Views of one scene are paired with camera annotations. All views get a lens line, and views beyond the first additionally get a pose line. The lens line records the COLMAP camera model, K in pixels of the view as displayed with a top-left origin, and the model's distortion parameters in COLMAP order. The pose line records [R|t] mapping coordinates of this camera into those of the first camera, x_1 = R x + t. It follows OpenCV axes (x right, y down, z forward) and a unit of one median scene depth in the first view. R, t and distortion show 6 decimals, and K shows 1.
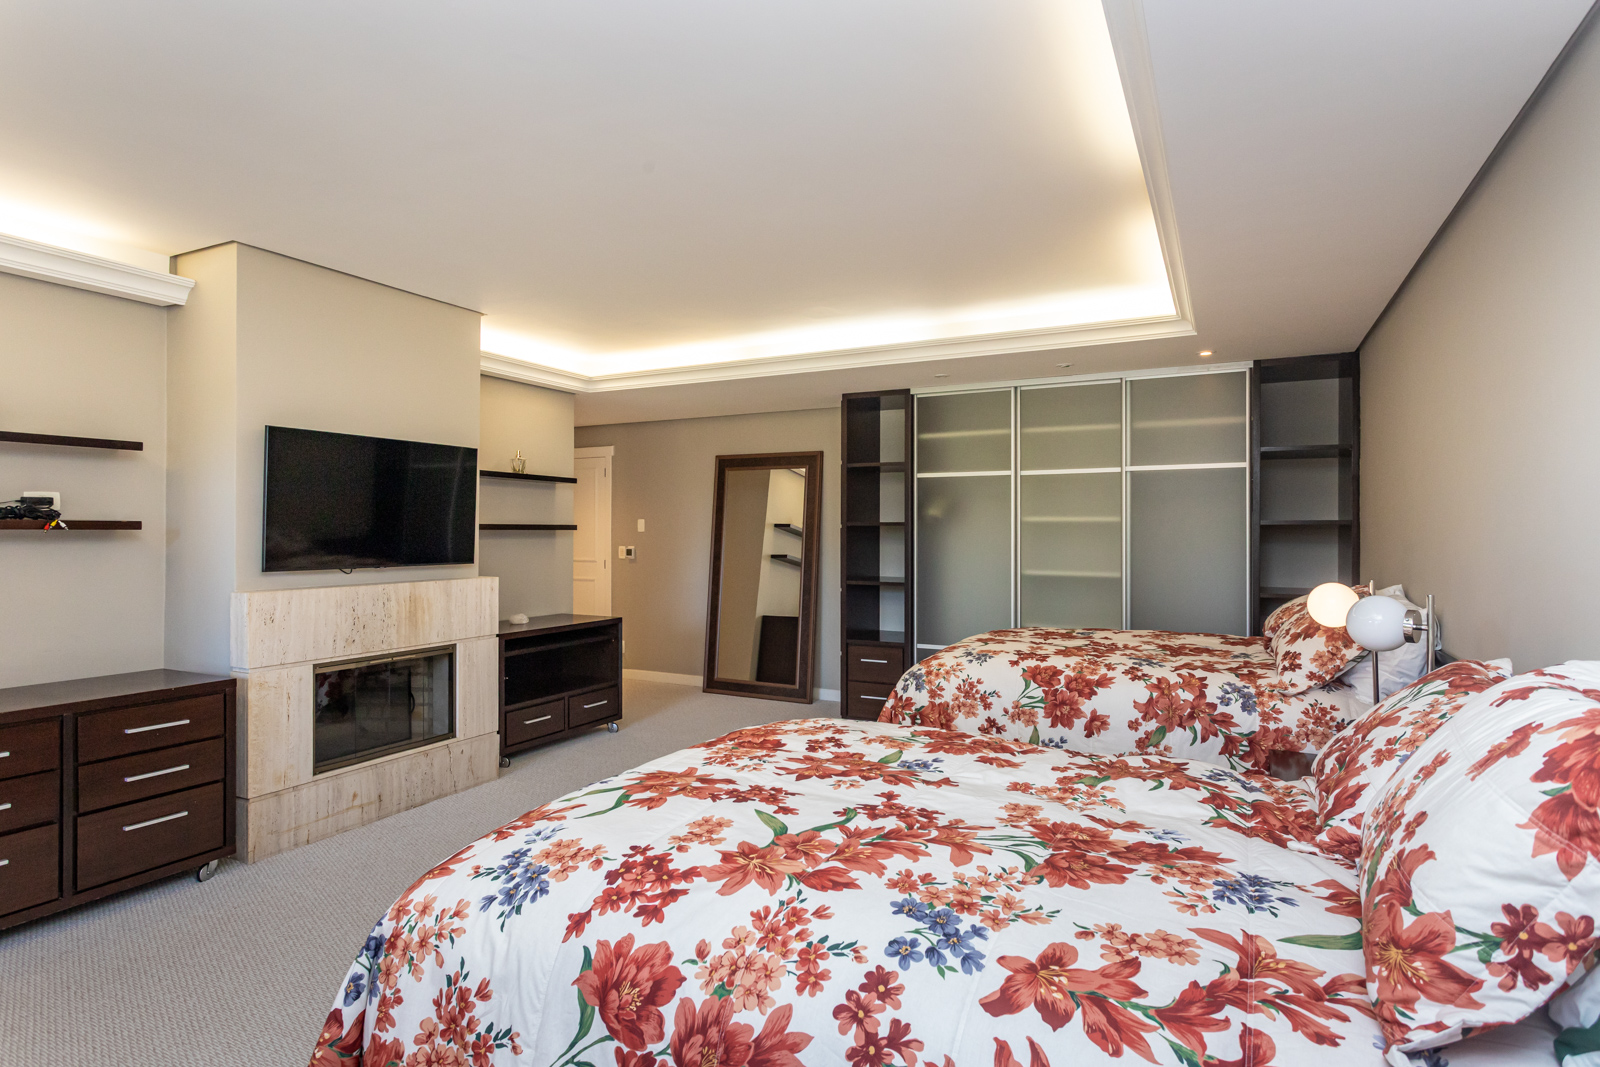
lens RADIAL K [[812.9, 0, 803.4], [0, 812.9, 530.8], [0, 0, 1]] dist [-0.004533, 0.002228]
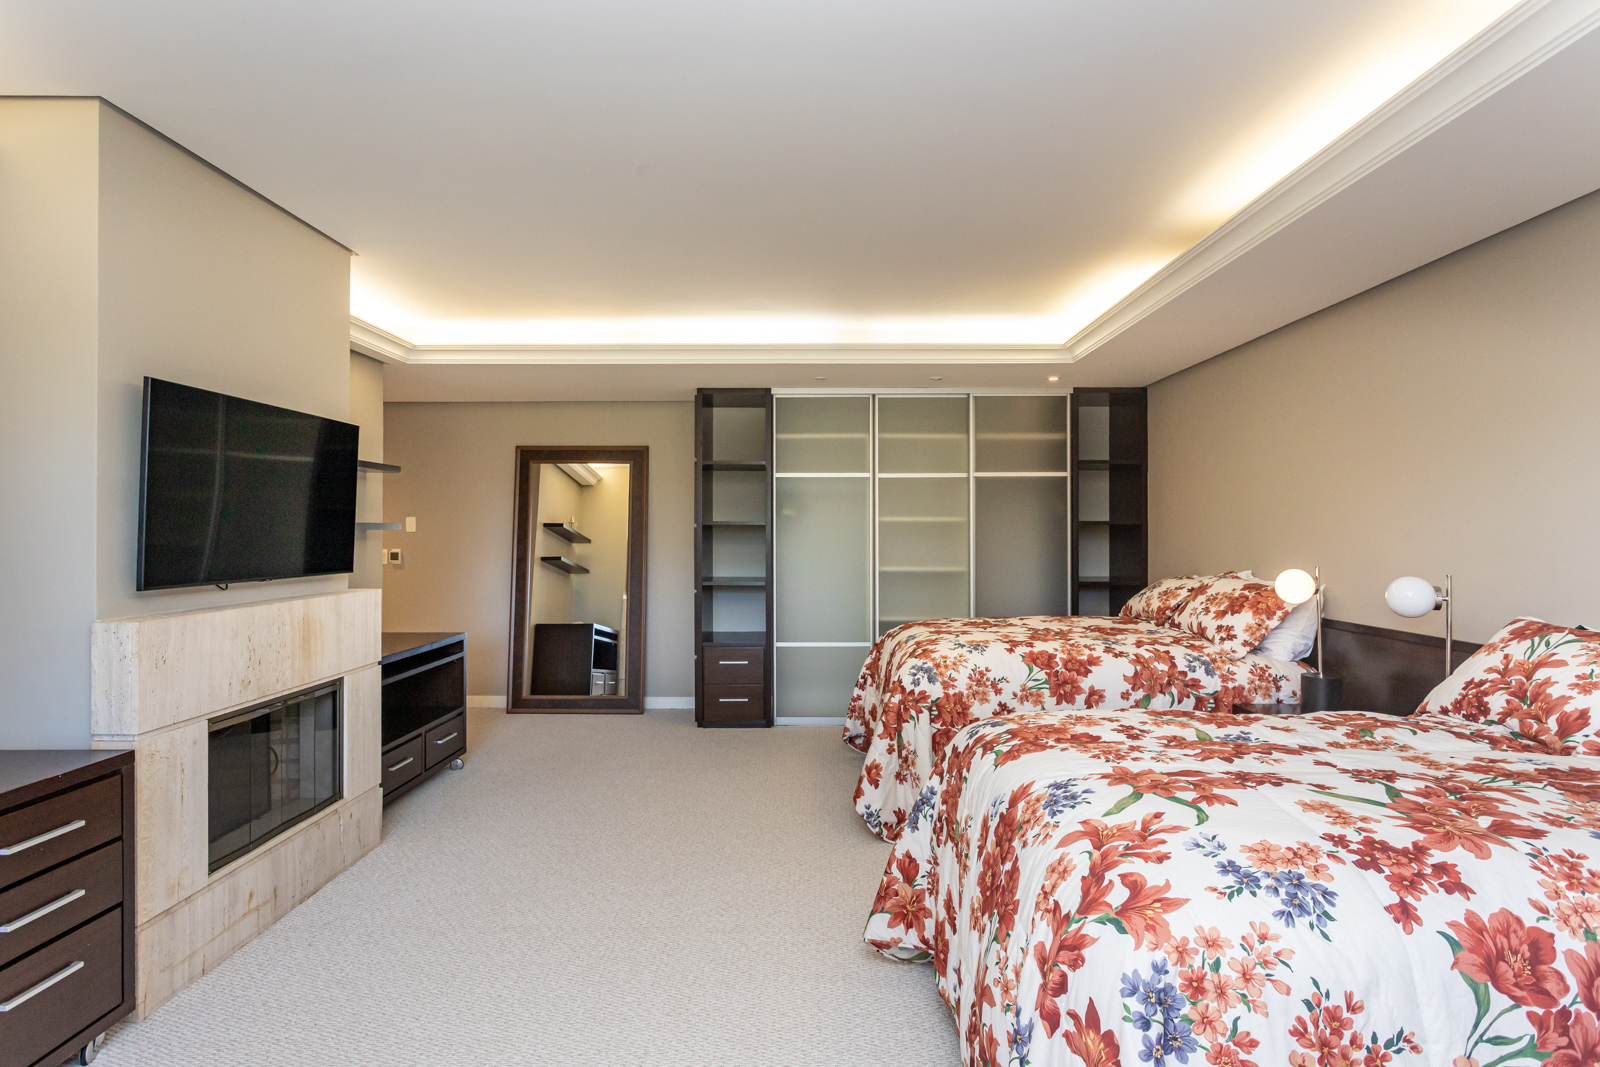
lens RADIAL K [[812.9, 0, 802.2], [0, 812.9, 533.5], [0, 0, 1]] dist [-0.004533, 0.002228]
pose [[0.895440, -0.003106, 0.445172, -0.493883], [0.001673, 0.999992, 0.003612, 0.000820], [-0.445179, -0.002489, 0.895438, 0.150099]]
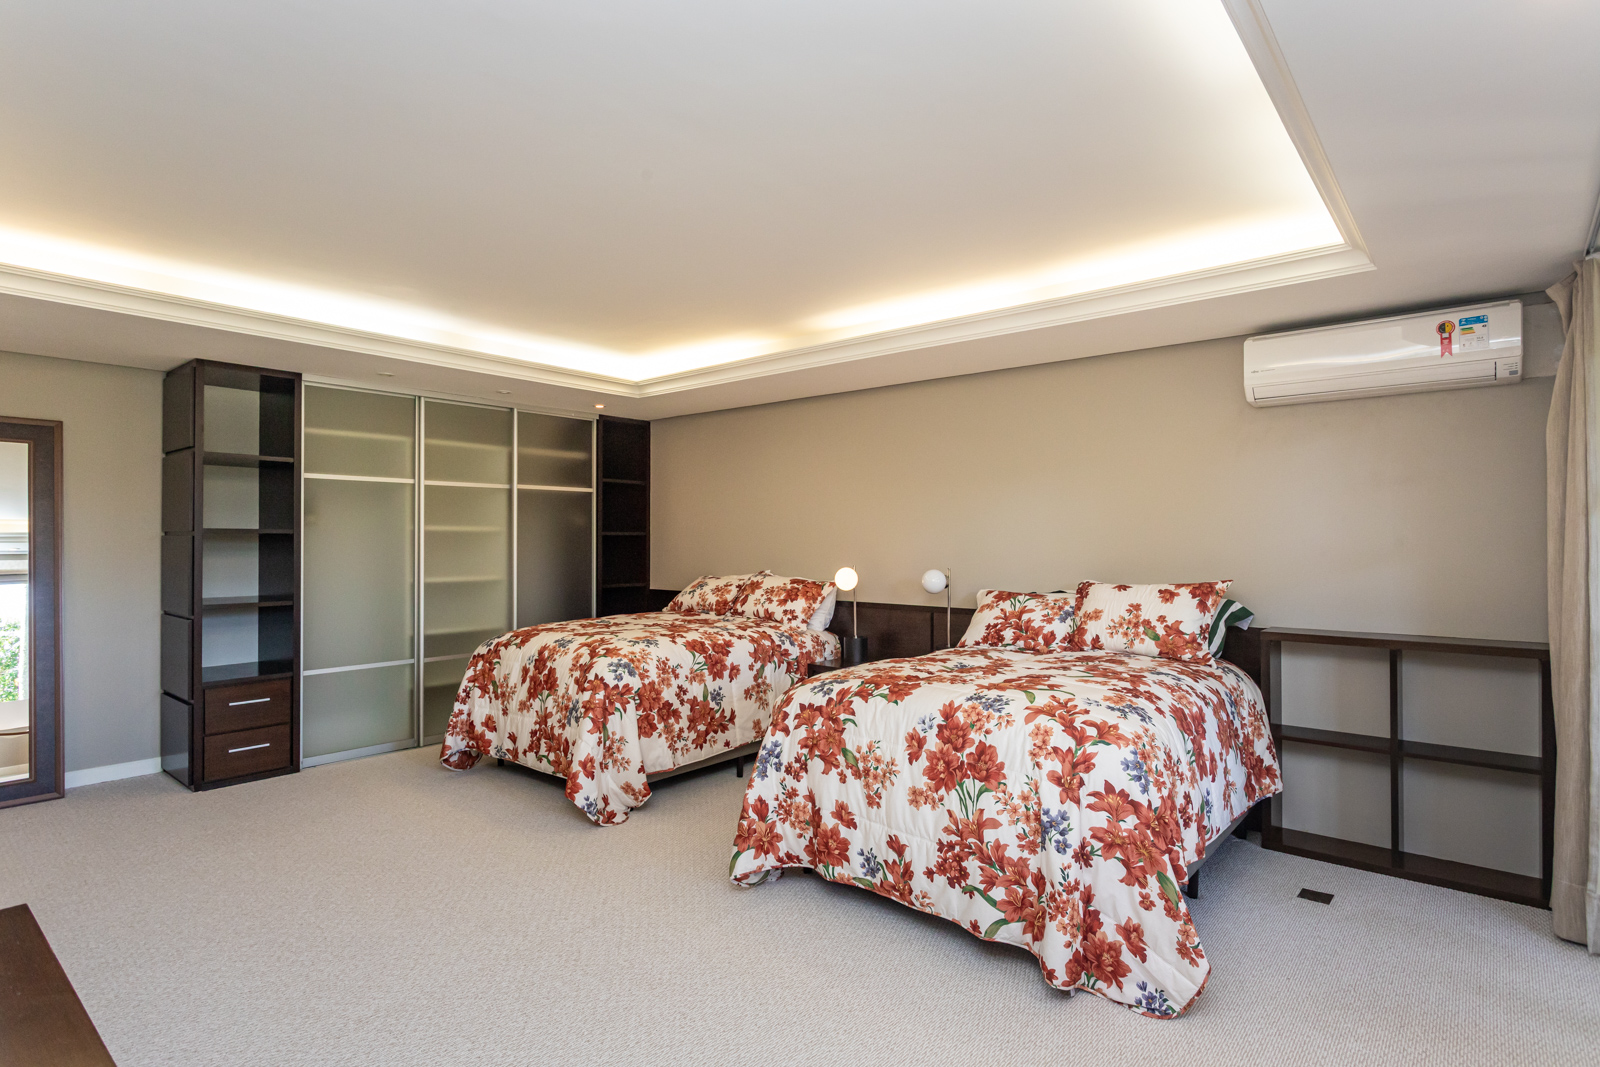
lens RADIAL K [[812.9, 0, 785.1], [0, 812.9, 531.9], [0, 0, 1]] dist [-0.004533, 0.002228]
pose [[0.252409, 0.007539, 0.967591, -0.994567], [-0.001919, 0.999972, -0.007291, -0.005217], [-0.967619, -0.000016, 0.252417, 0.513078]]
